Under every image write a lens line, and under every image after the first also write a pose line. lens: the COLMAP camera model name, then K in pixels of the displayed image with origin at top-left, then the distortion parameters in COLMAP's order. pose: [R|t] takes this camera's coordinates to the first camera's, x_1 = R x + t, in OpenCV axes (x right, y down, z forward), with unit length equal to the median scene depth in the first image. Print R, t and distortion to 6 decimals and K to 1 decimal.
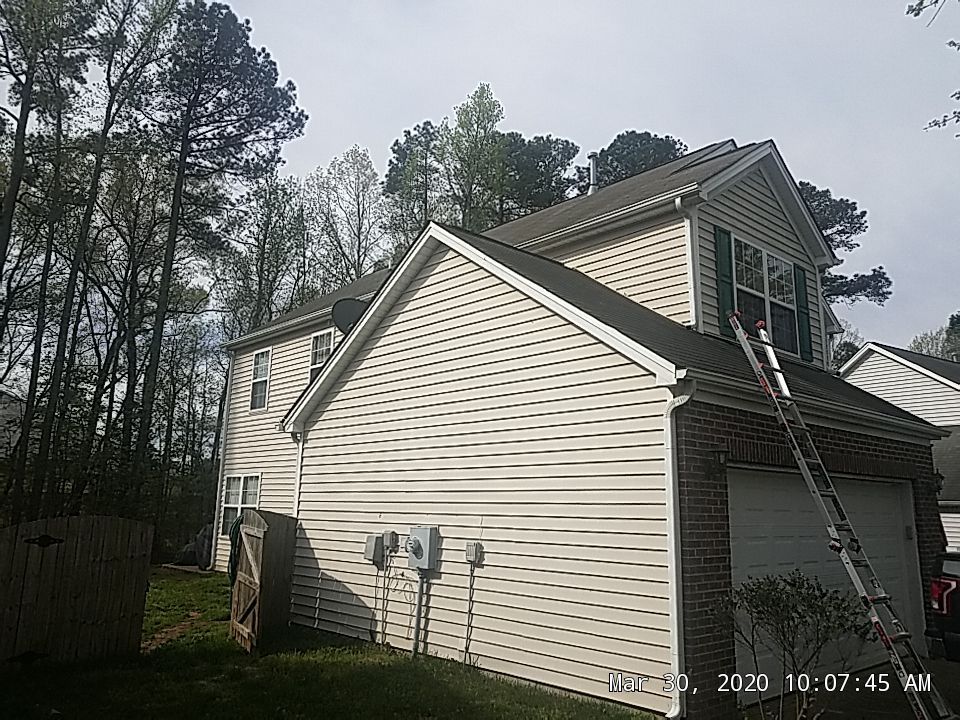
lens RADIAL K [[745.8, 0, 477.2], [0, 745.8, 348.5], [0, 0, 1]] dist [0.054402, -0.078513]
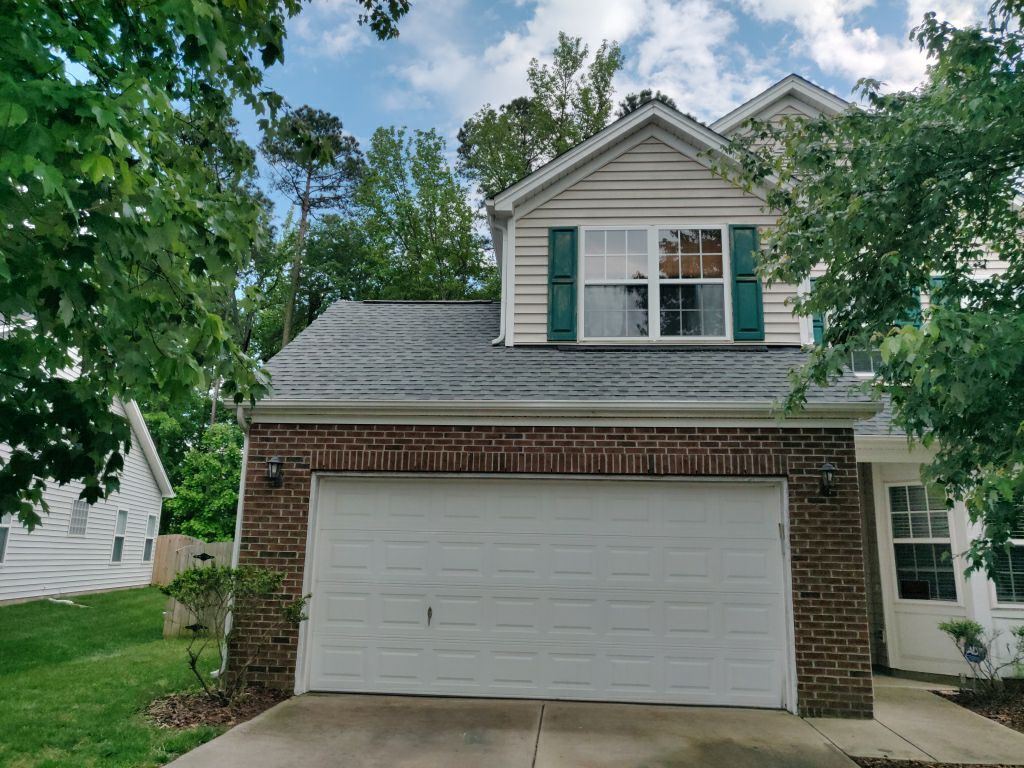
lens RADIAL K [[789.8, 0, 512.4], [0, 789.8, 394.4], [0, 0, 1]] dist [-0.006559, 0.038781]
pose [[0.702189, -0.158768, -0.694063, 0.944732], [0.142889, 0.986412, -0.081082, 0.119259], [0.697505, -0.042239, 0.715334, 0.242340]]
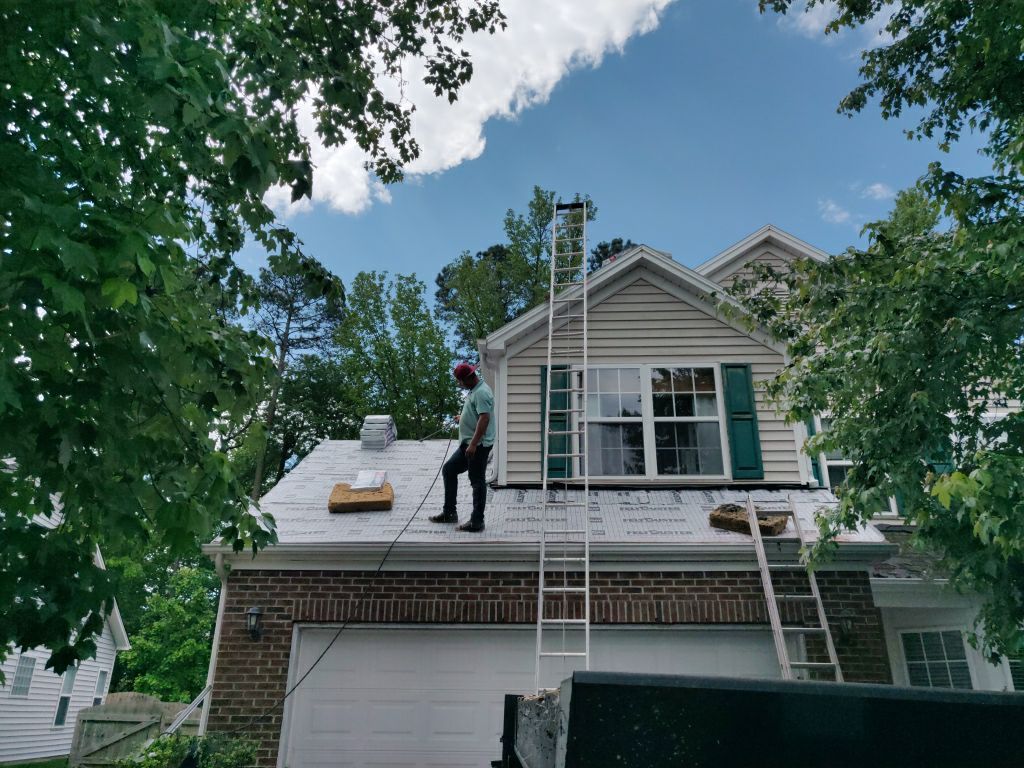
lens RADIAL K [[793.9, 0, 511.6], [0, 793.9, 389.7], [0, 0, 1]] dist [-0.042834, 0.107641]
pose [[0.722970, -0.280653, -0.631306, 0.911210], [0.150865, 0.955852, -0.252162, 0.110741], [0.674206, 0.087064, 0.733394, 0.244523]]
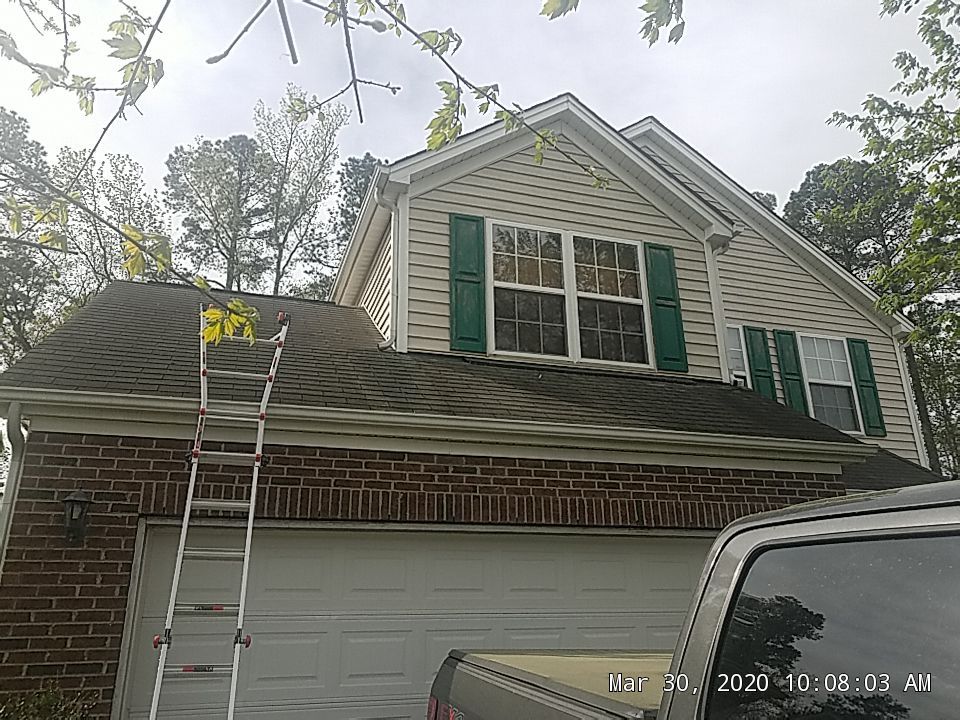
lens RADIAL K [[751.1, 0, 480.0], [0, 751.1, 360.0], [0, 0, 1]] dist [0.006154, 0.004577]
pose [[0.918983, -0.165604, -0.357834, 0.593712], [0.118523, 0.981575, -0.149879, 0.100889], [0.376061, 0.095325, 0.921678, 0.321194]]
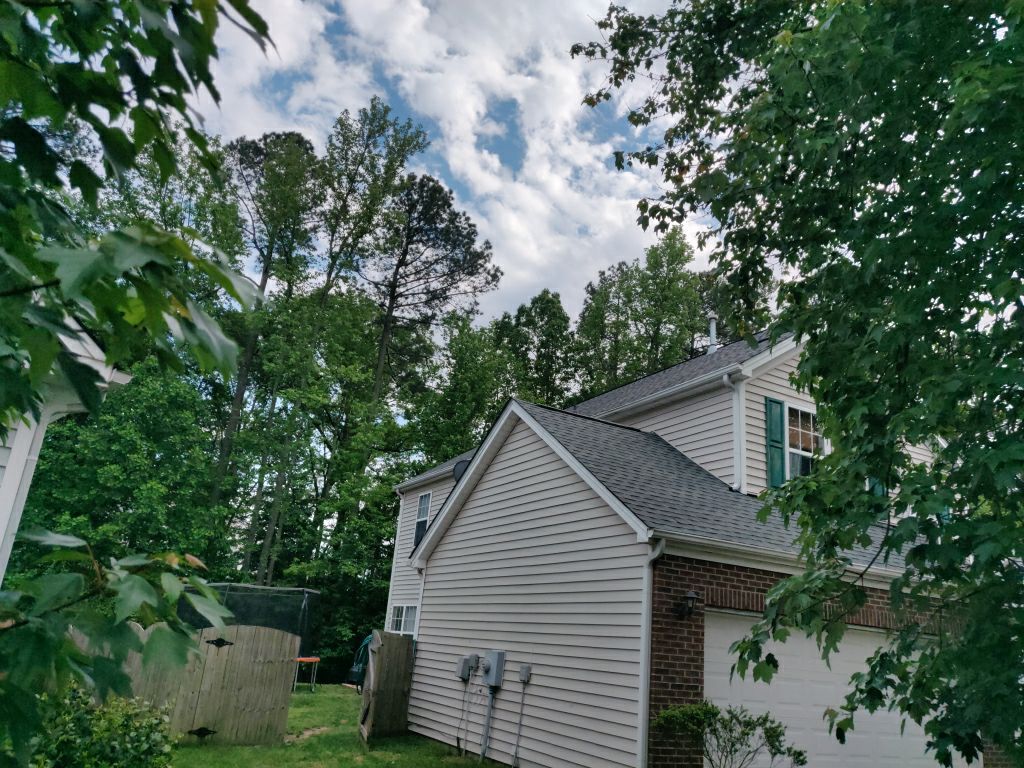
lens RADIAL K [[774.0, 0, 512.0], [0, 774.0, 384.0], [0, 0, 1]] dist [-0.008062, 0.041159]
pose [[0.972147, -0.016717, -0.233775, 0.218138], [-0.012711, 0.992225, -0.123809, -0.032970], [0.234027, 0.123332, 0.964376, -0.225727]]
